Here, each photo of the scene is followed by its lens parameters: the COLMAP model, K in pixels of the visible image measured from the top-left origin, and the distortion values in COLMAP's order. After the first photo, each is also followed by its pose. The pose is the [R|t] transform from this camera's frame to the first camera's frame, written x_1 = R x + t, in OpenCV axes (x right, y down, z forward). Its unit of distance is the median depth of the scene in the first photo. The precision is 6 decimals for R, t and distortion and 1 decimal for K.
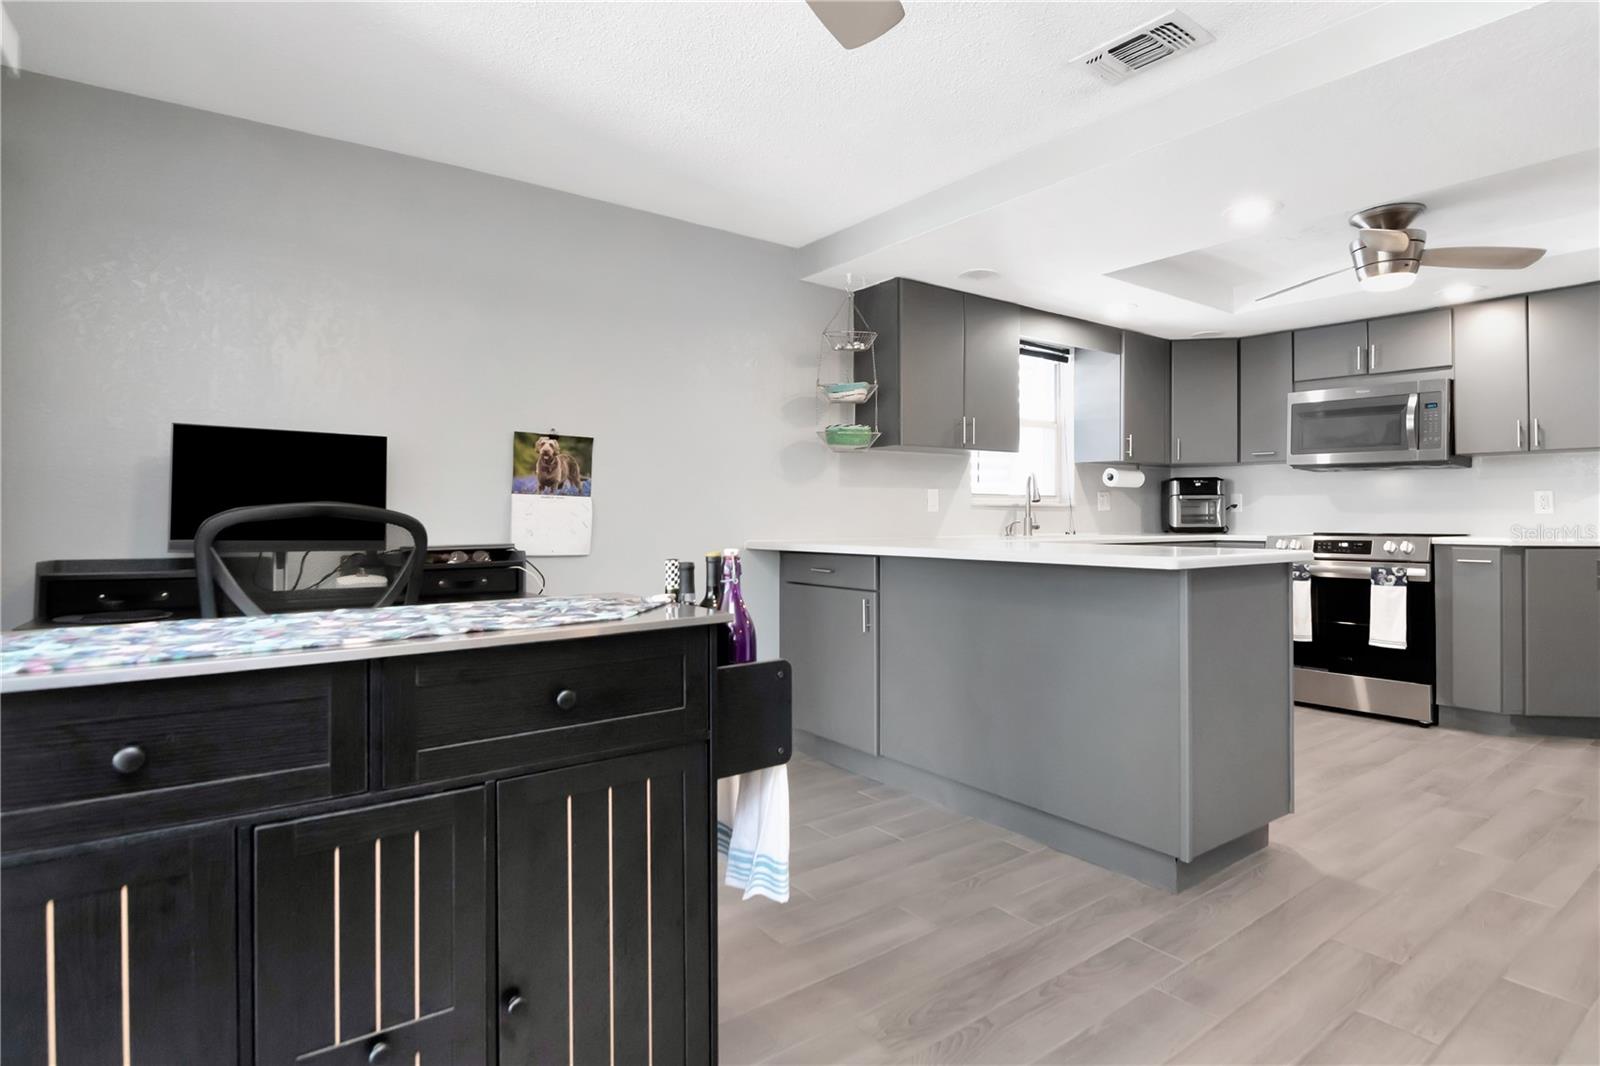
lens RADIAL K [[823.2, 0, 807.6], [0, 823.2, 507.2], [0, 0, 1]] dist [0.001276, -0.008508]
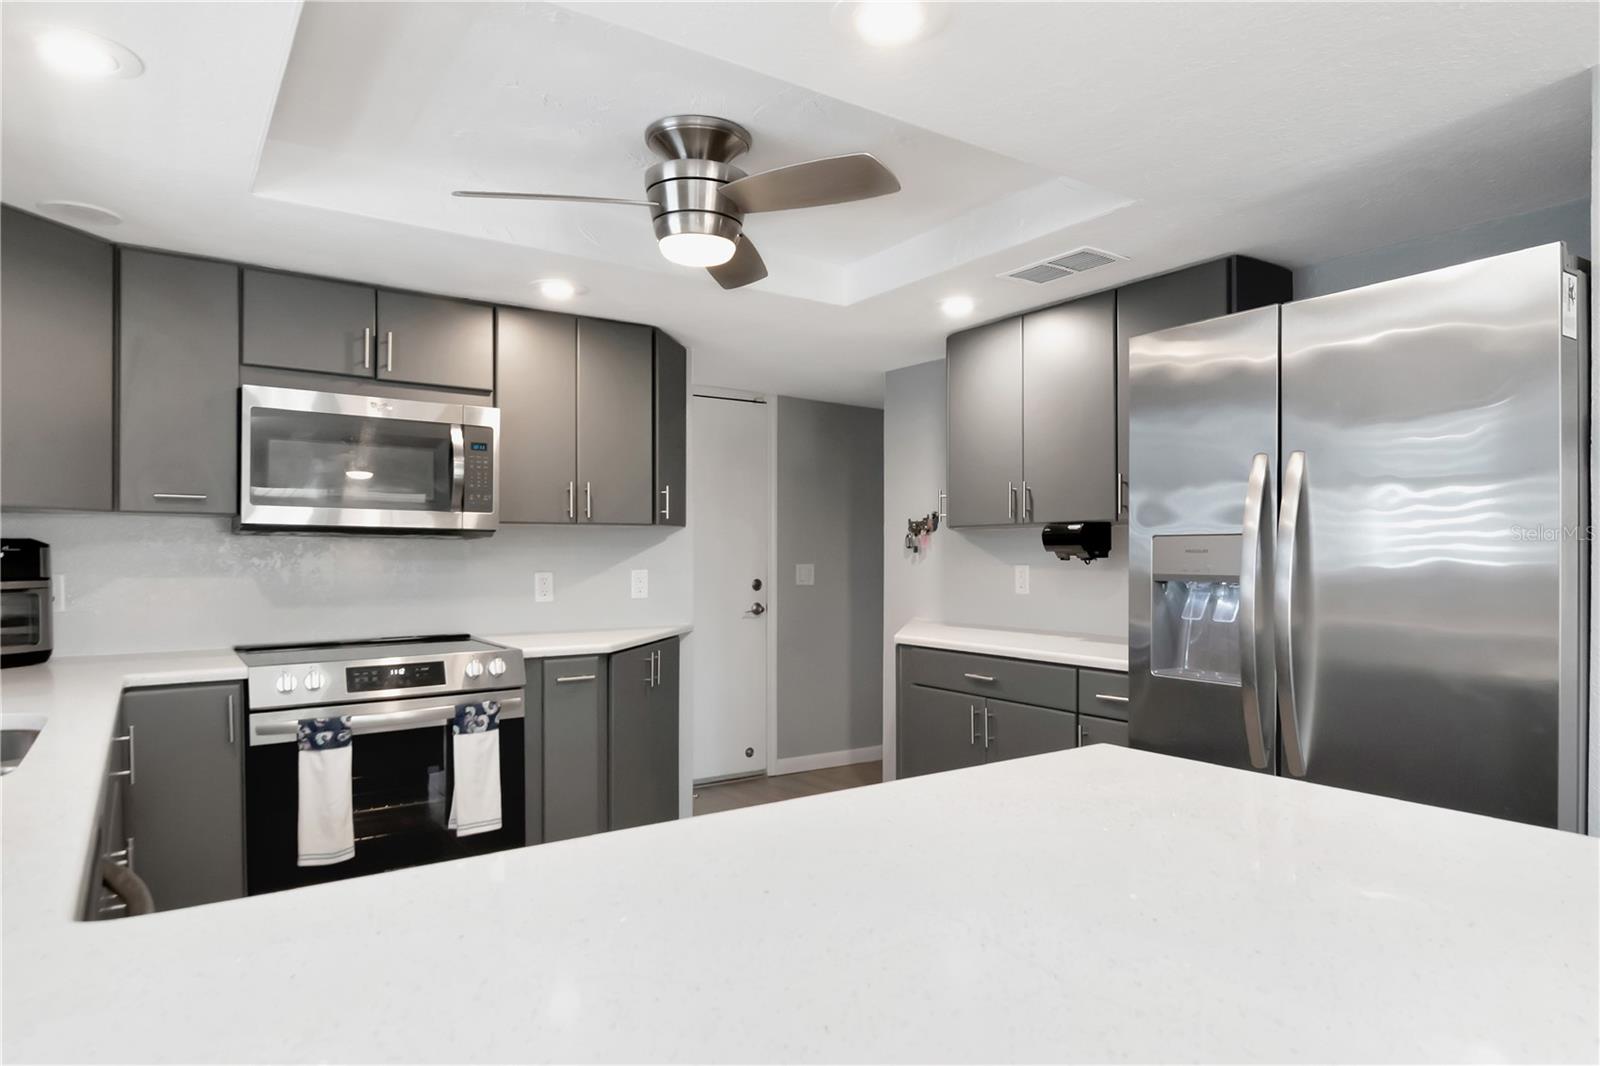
lens RADIAL K [[963.2, 0, 803.6], [0, 963.2, 551.3], [0, 0, 1]] dist [0.002776, 0.000136]
pose [[0.040874, 0.003798, 0.999157, -0.005241], [-0.004345, 0.999984, -0.003623, -0.037054], [-0.999155, -0.004193, 0.040889, 0.696562]]
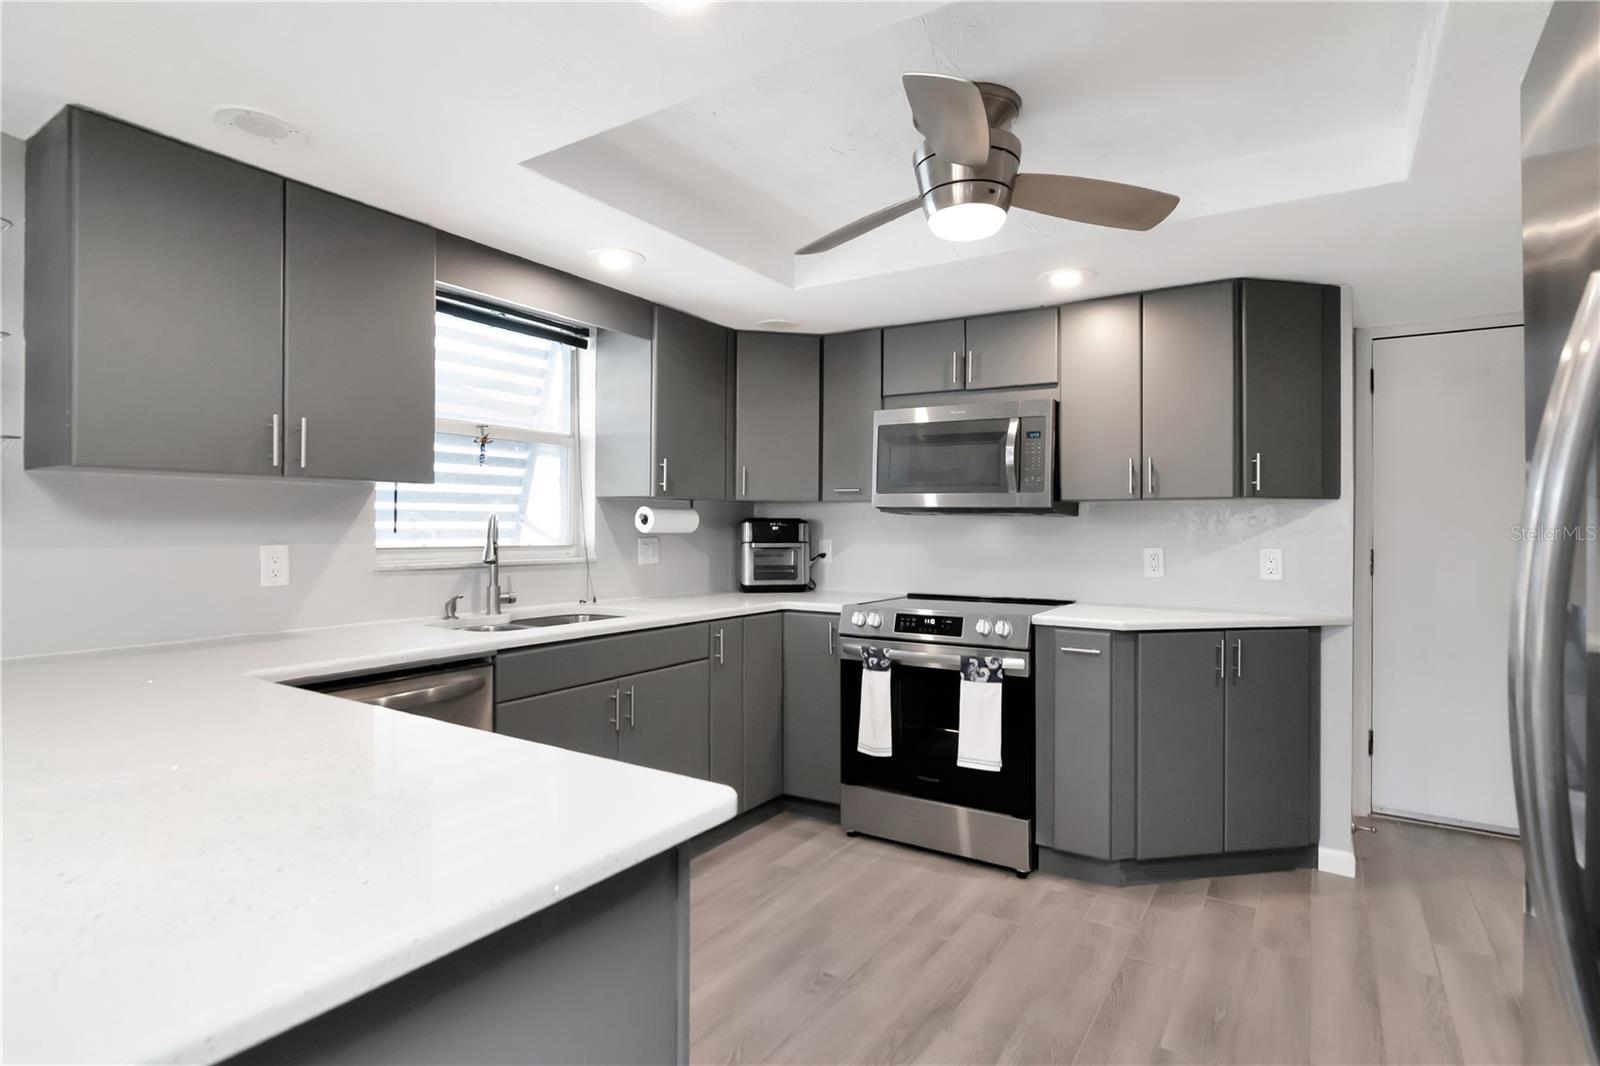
lens RADIAL K [[800.8, 0, 803.3], [0, 800.8, 519.6], [0, 0, 1]] dist [0.007034, -0.000385]
pose [[0.938332, 0.008654, 0.345628, 0.304329], [-0.008182, 0.999963, -0.002826, -0.041400], [-0.345640, -0.000176, 0.938367, 0.379598]]
